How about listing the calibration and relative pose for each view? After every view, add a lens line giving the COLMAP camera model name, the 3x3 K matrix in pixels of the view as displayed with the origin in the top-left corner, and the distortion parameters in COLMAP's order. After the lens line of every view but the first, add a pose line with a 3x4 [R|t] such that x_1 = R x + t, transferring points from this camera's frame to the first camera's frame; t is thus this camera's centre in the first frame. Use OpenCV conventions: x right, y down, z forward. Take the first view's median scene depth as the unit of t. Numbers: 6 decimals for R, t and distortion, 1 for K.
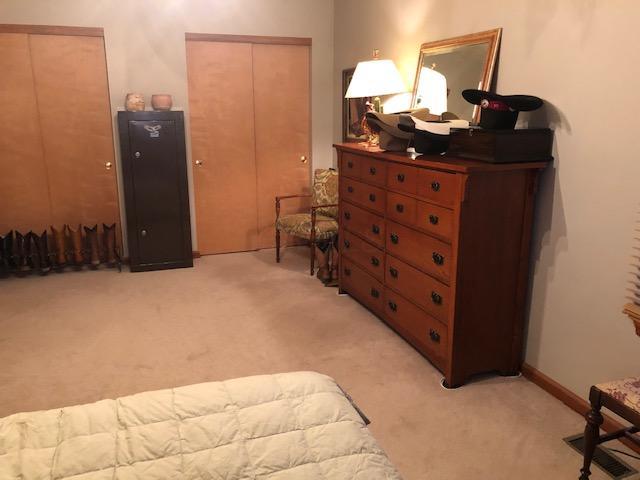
lens RADIAL K [[534.7, 0, 320.0], [0, 534.7, 240.0], [0, 0, 1]] dist [0.081555, -0.148516]
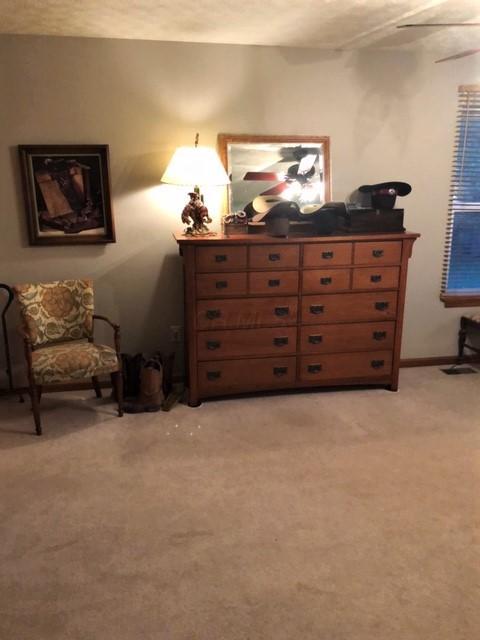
lens RADIAL K [[534.7, 0, 240.0], [0, 534.7, 320.0], [0, 0, 1]] dist [0.081555, -0.148516]
pose [[0.129865, -0.246112, 0.960502, -0.811667], [0.239537, 0.947800, 0.210470, -0.215027], [-0.962163, 0.202743, 0.182039, 0.787515]]
